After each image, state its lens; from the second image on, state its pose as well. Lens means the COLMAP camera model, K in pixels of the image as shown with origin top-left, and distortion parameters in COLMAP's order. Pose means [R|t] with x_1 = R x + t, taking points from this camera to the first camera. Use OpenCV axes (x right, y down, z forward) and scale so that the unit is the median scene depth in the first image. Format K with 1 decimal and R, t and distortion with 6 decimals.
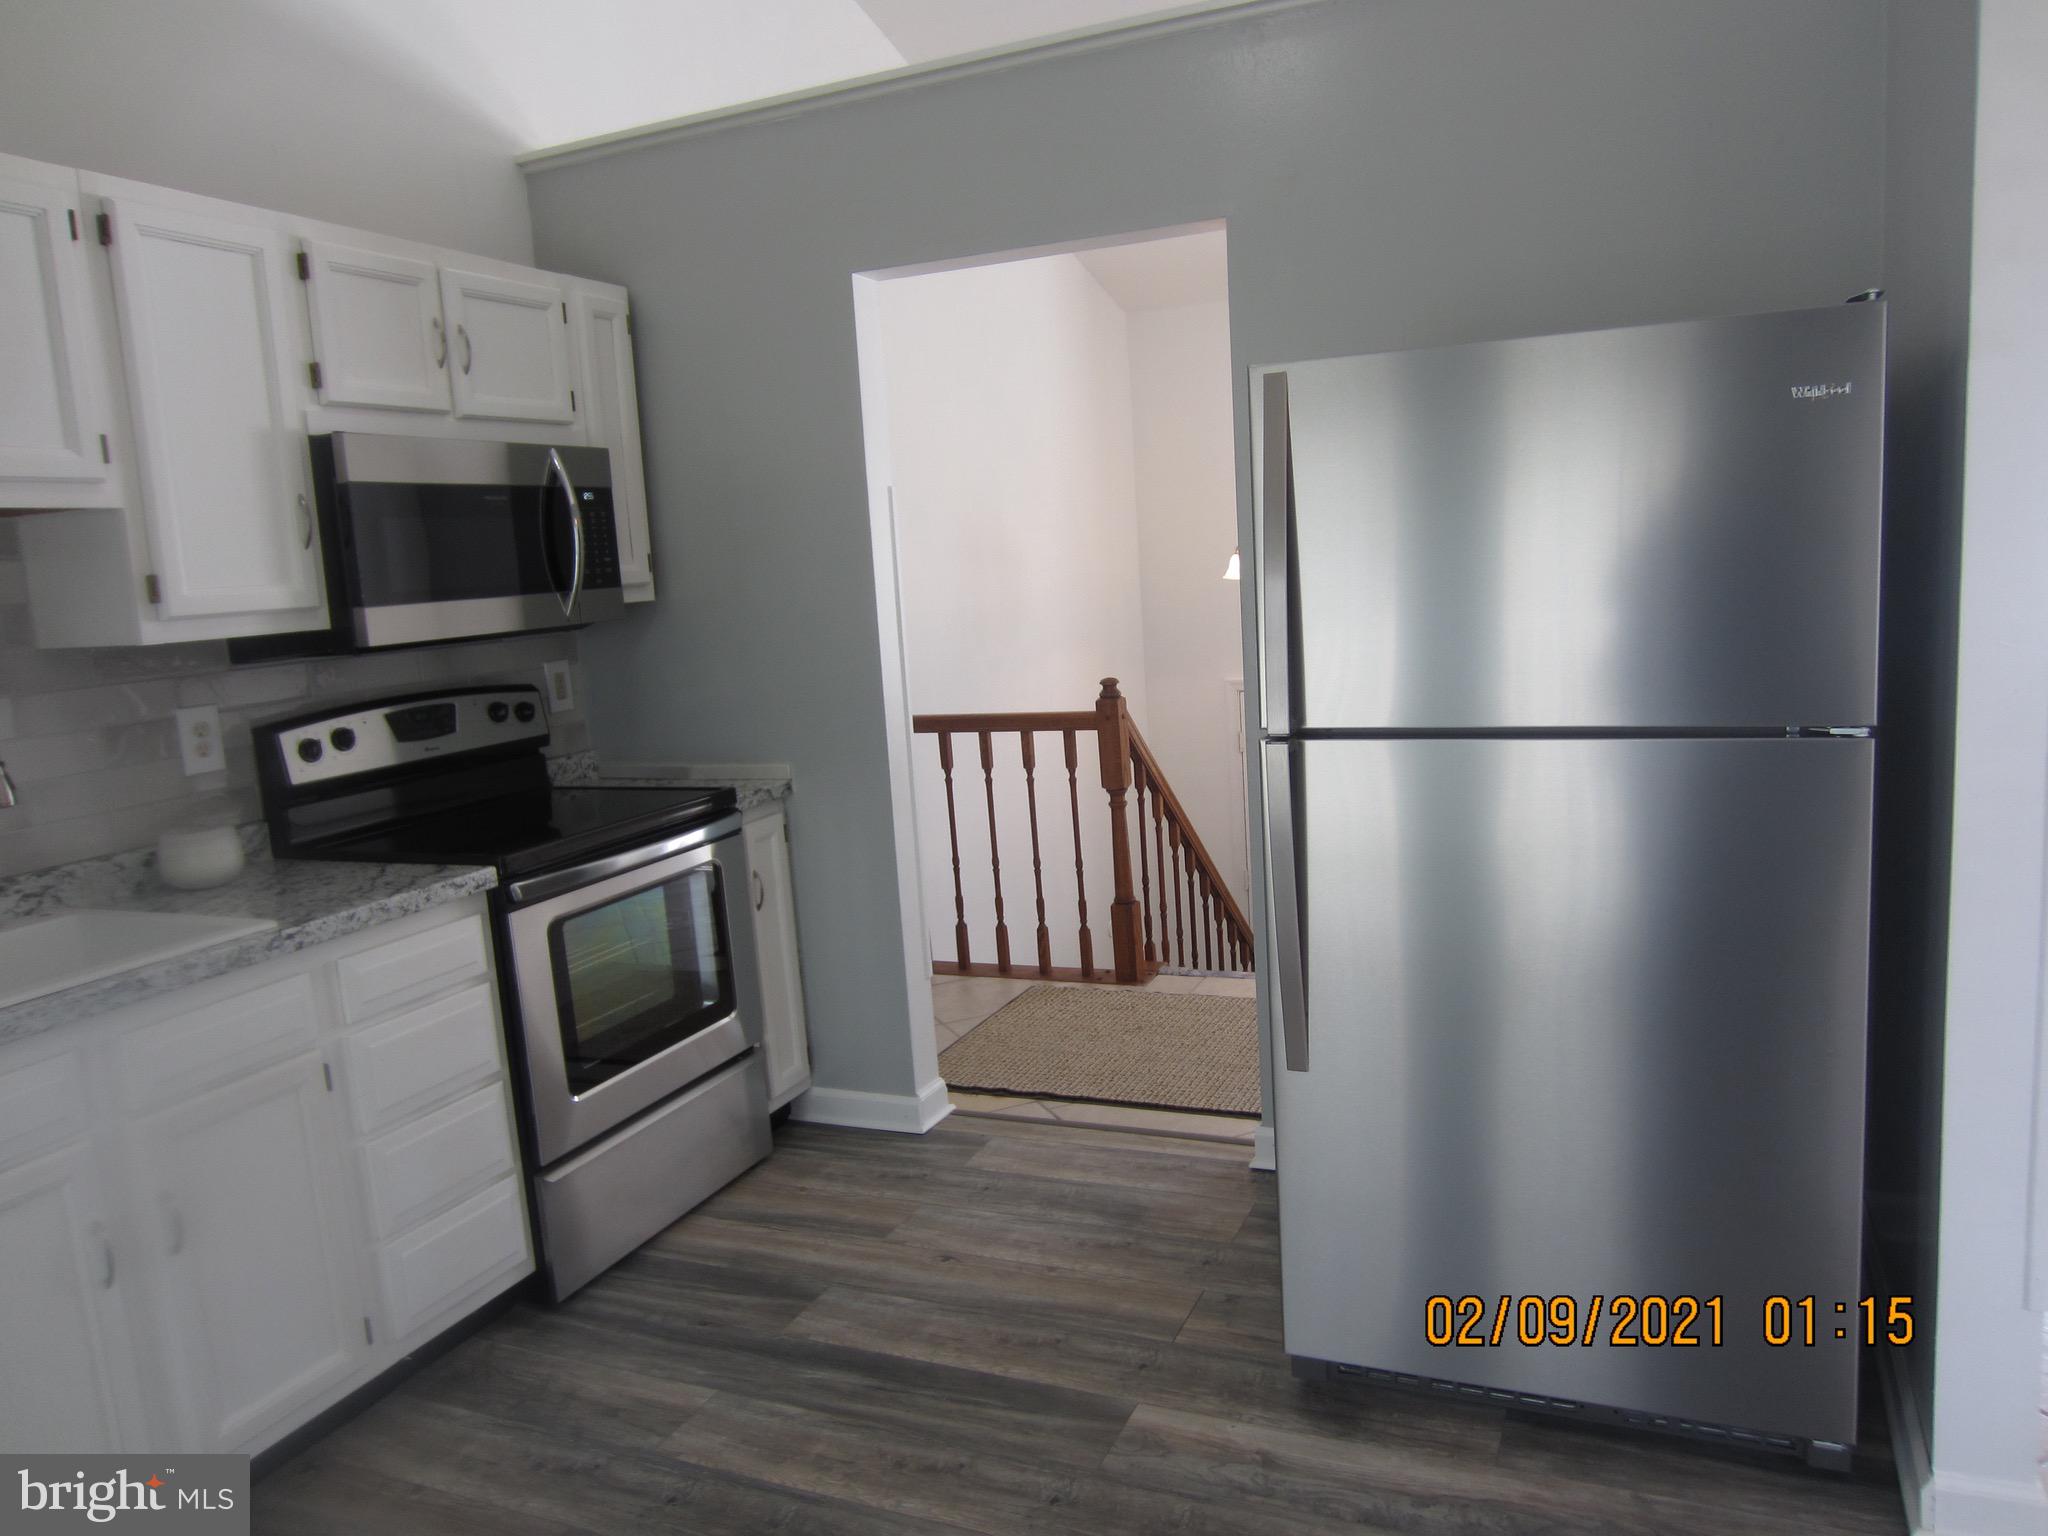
lens RADIAL K [[1462.0, 0, 1044.7], [0, 1462.0, 771.4], [0, 0, 1]] dist [-0.038466, 0.024906]
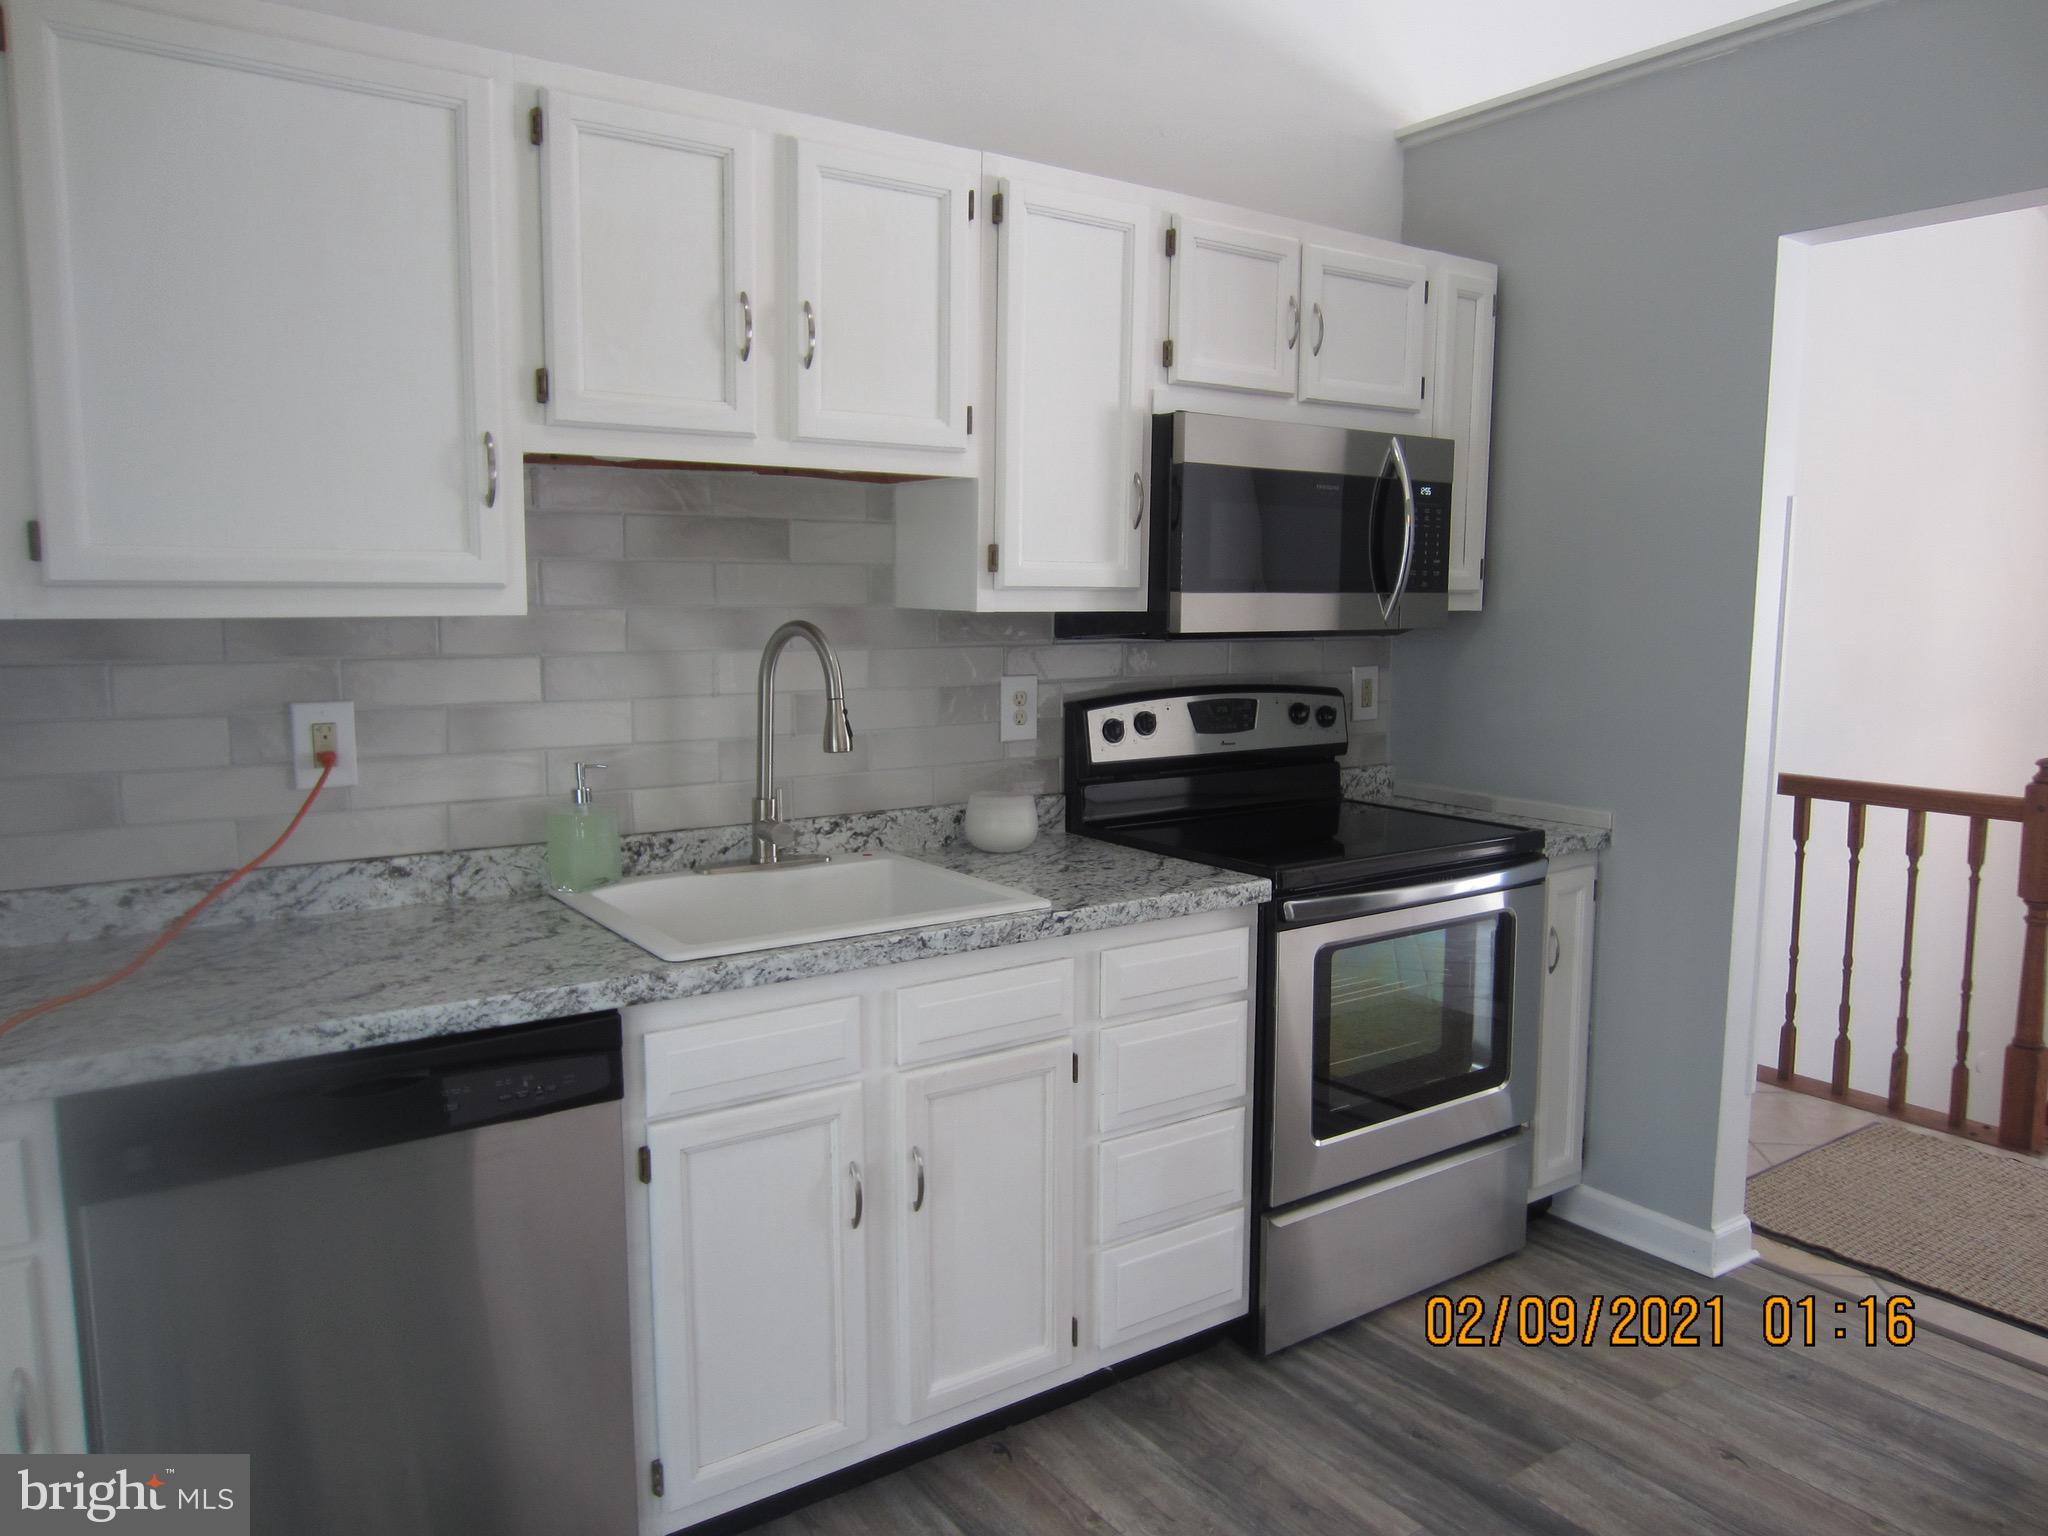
lens RADIAL K [[1436.1, 0, 1016.2], [0, 1436.1, 756.0], [0, 0, 1]] dist [-0.024741, 0.004683]
pose [[0.842555, 0.129452, -0.522822, -0.041045], [-0.138221, 0.990148, 0.022413, -0.009678], [0.520573, 0.053381, 0.852147, 0.115913]]
